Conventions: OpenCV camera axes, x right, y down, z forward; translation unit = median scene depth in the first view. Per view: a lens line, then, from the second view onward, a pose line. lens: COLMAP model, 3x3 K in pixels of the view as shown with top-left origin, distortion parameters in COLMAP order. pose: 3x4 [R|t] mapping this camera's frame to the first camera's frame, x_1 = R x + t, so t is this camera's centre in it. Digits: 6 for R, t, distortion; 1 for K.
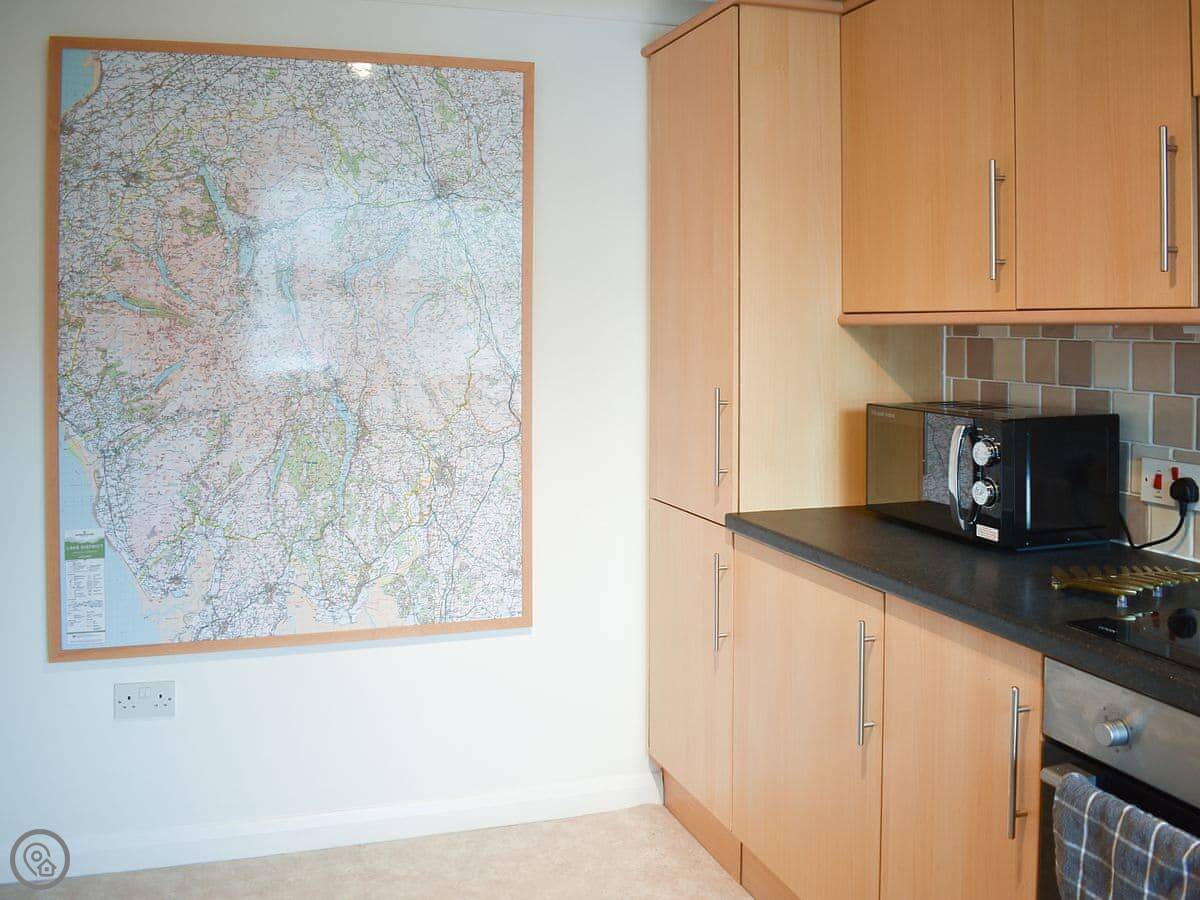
lens RADIAL K [[1140.0, 0, 600.0], [0, 1140.0, 450.0], [0, 0, 1]] dist [-0.018571, -0.008914]
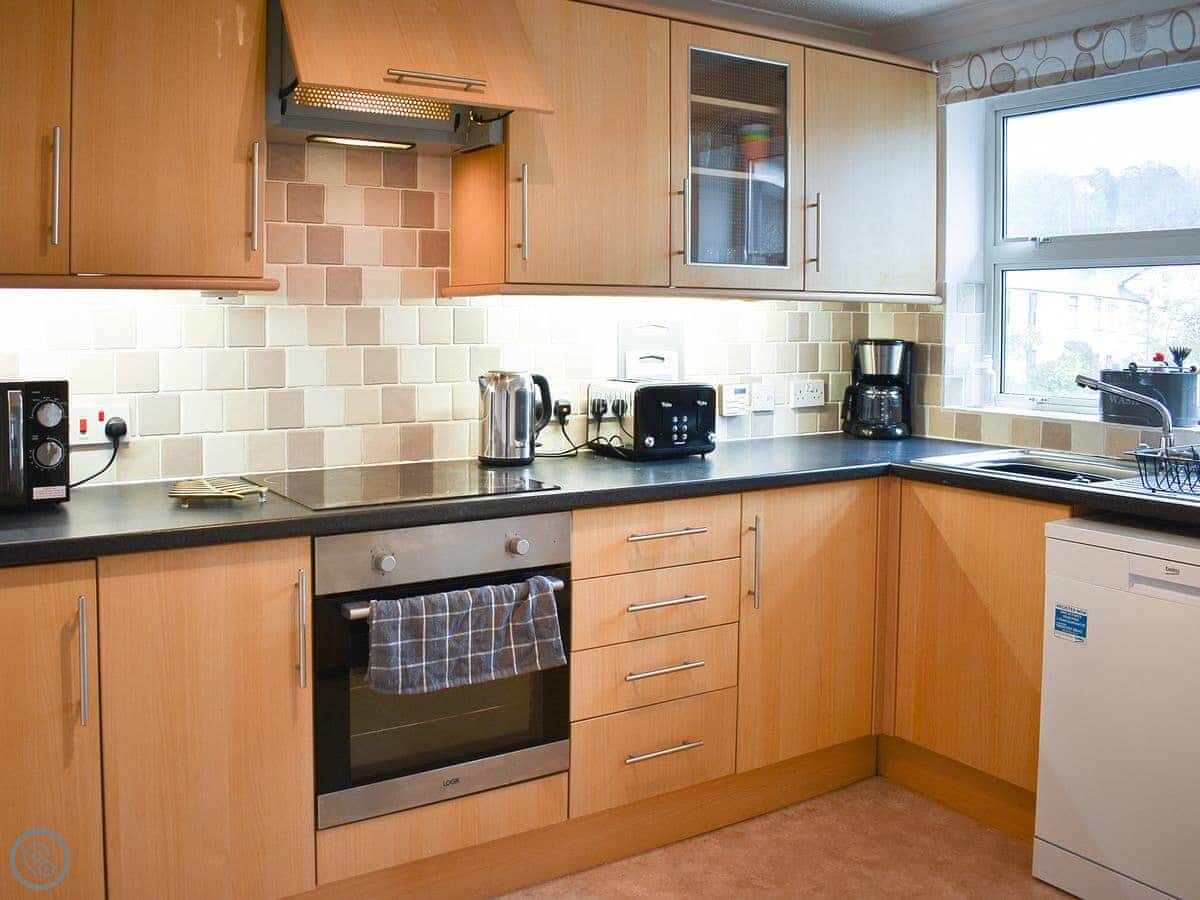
lens RADIAL K [[1140.0, 0, 600.0], [0, 1140.0, 450.0], [0, 0, 1]] dist [-0.018571, -0.008914]
pose [[-0.285458, -0.108873, 0.952187, -0.805470], [0.083896, 0.986874, 0.137990, -0.066958], [-0.954712, 0.119276, -0.272577, 0.845569]]
